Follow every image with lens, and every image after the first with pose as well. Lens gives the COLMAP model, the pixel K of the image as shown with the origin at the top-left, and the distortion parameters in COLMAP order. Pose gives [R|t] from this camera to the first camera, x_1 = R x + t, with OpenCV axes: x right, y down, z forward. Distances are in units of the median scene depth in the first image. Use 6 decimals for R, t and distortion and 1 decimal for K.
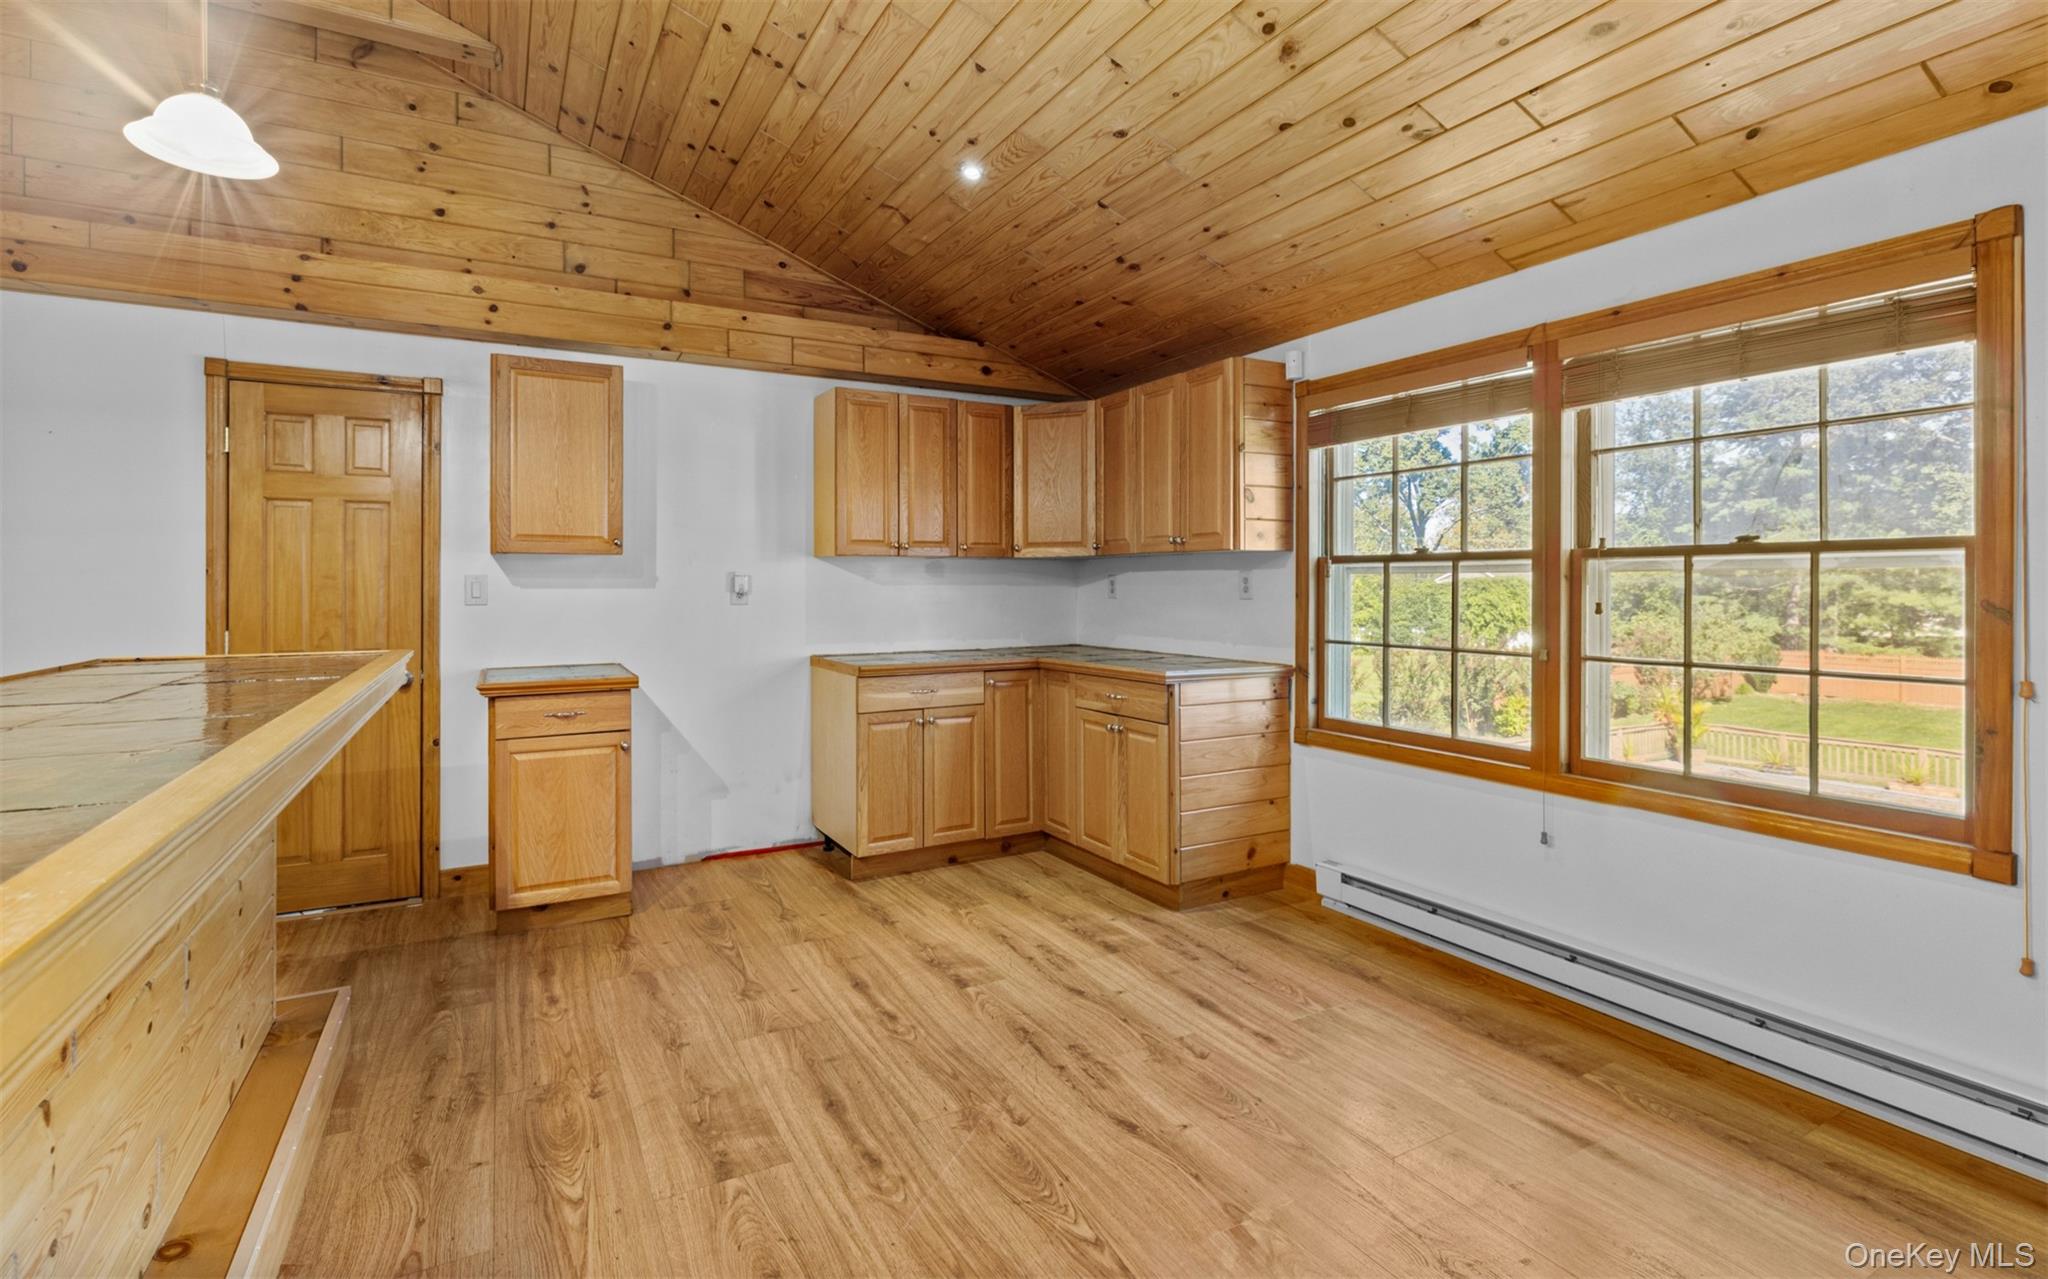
lens RADIAL K [[914.0, 0, 972.4], [0, 914.0, 578.9], [0, 0, 1]] dist [-0.000902, -0.000287]
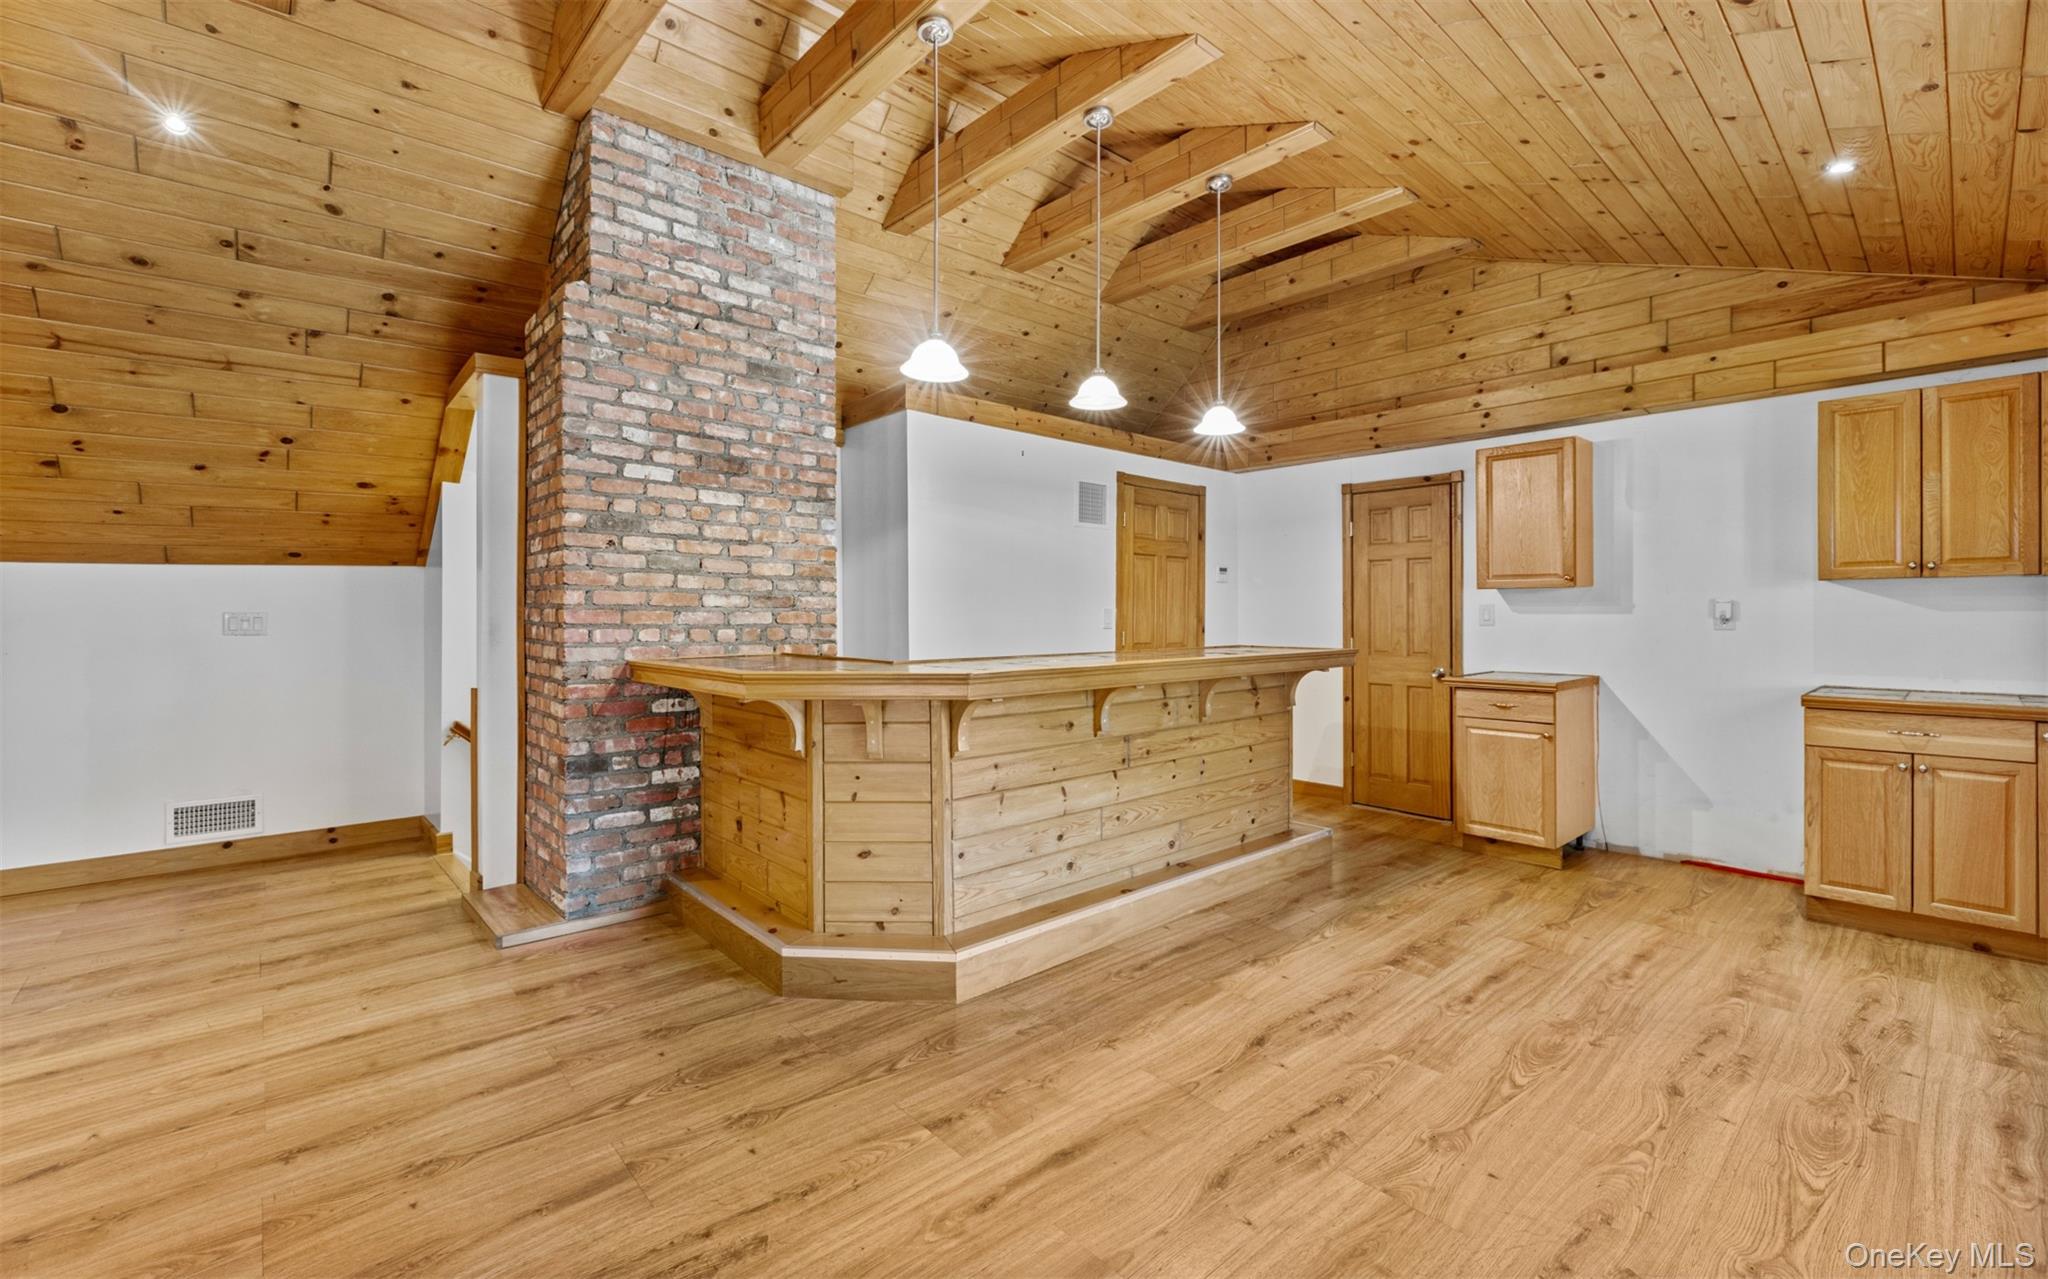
lens RADIAL K [[851.4, 0, 1022.8], [0, 851.4, 607.3], [0, 0, 1]] dist [-0.001078, -0.000108]
pose [[0.248367, -0.005114, -0.968653, 0.571465], [0.007928, 0.999963, -0.003246, -0.001311], [0.968634, -0.006873, 0.248398, -0.021155]]
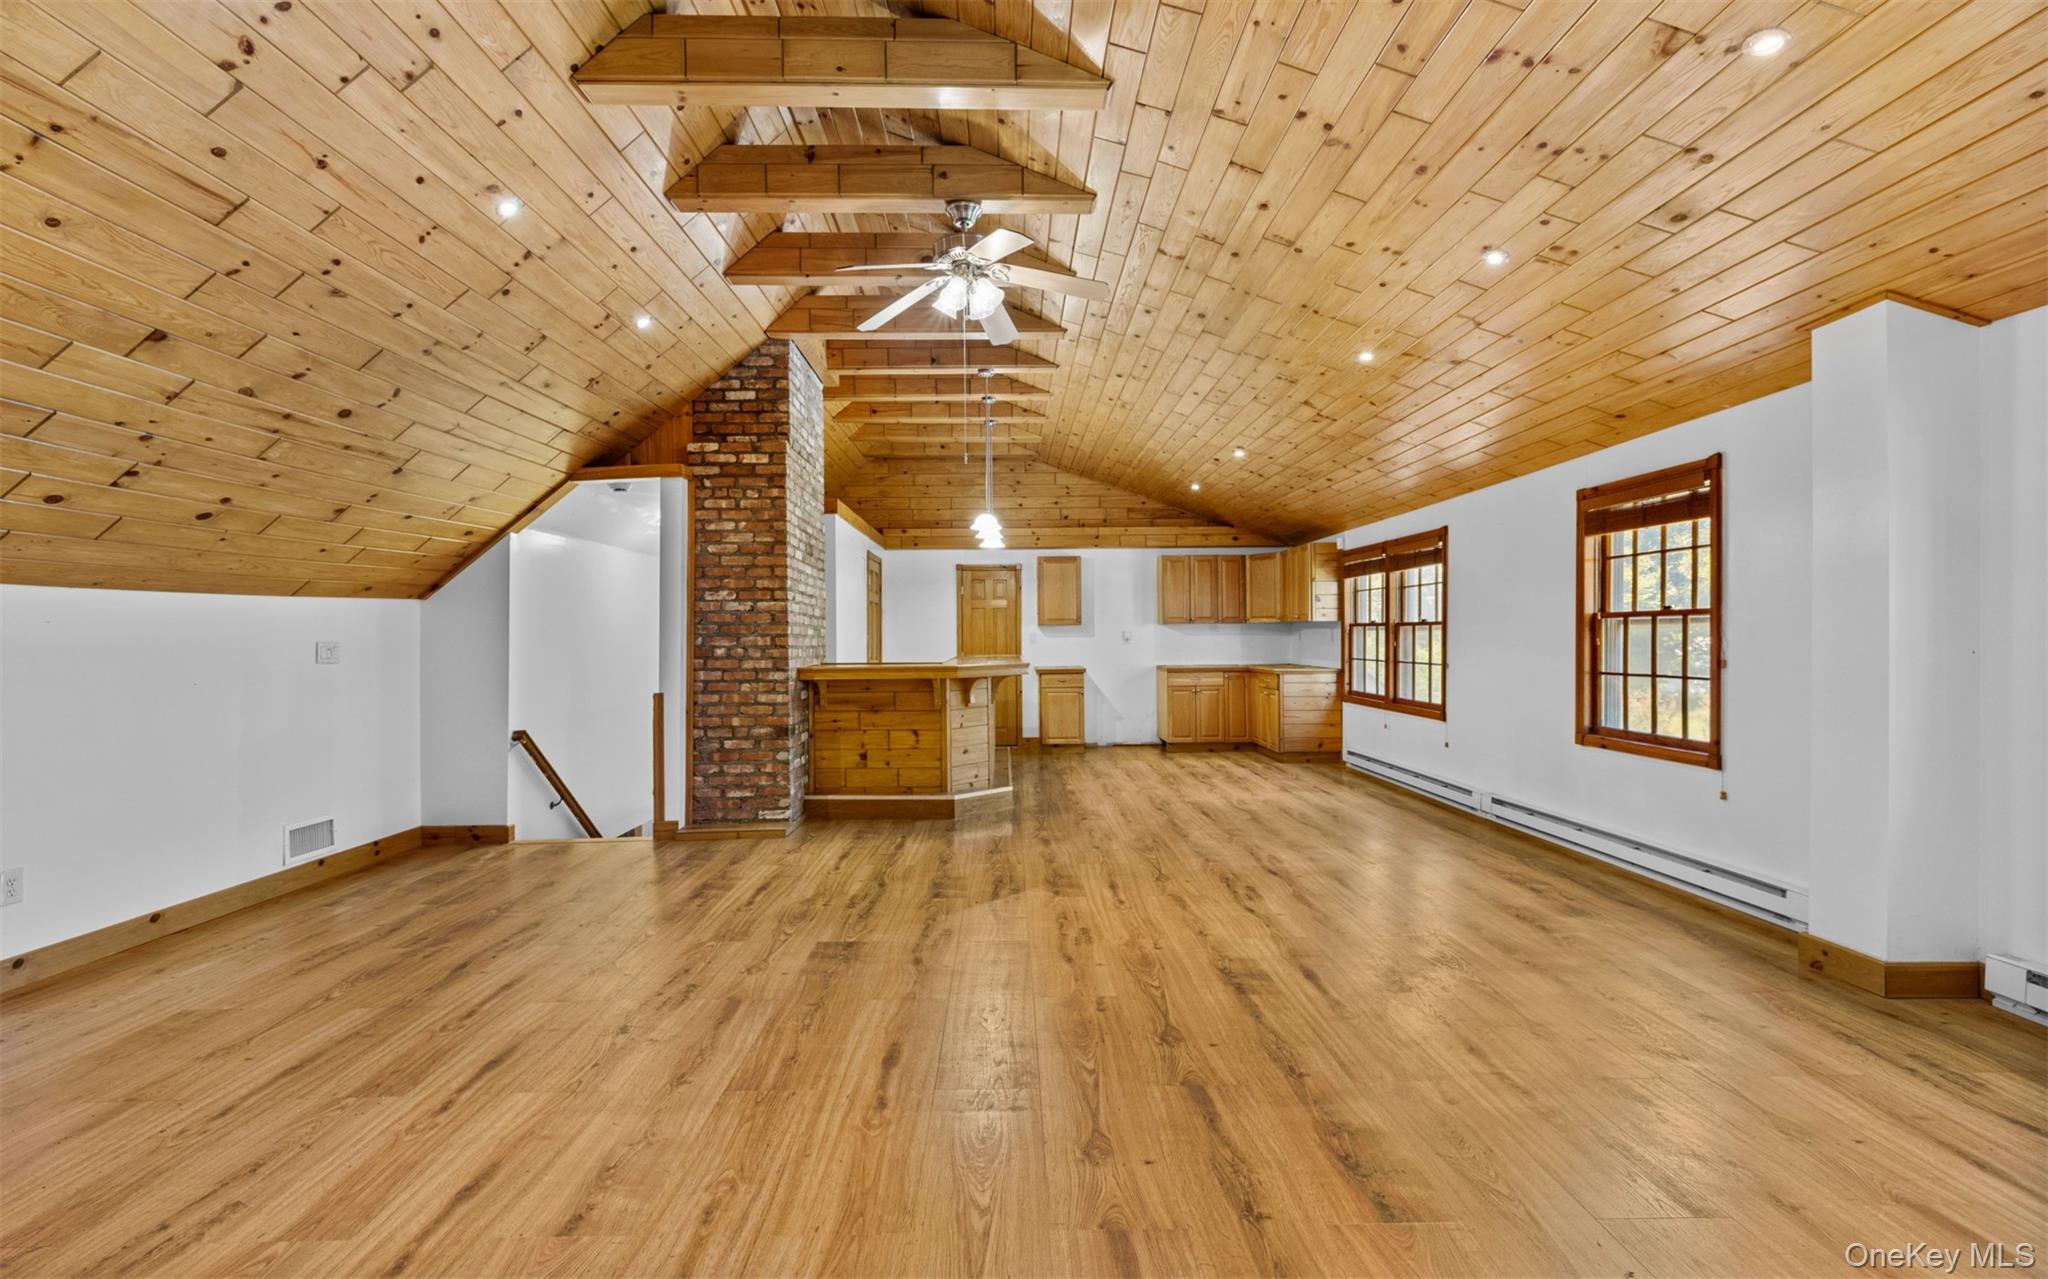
lens RADIAL K [[873.9, 0, 1017.9], [0, 873.9, 626.4], [0, 0, 1]] dist [0.016289, -0.000867]
pose [[0.893531, -0.009218, -0.448906, 0.640572], [0.008270, 0.999958, -0.004074, -0.014408], [0.448925, -0.000072, 0.893570, -1.464784]]
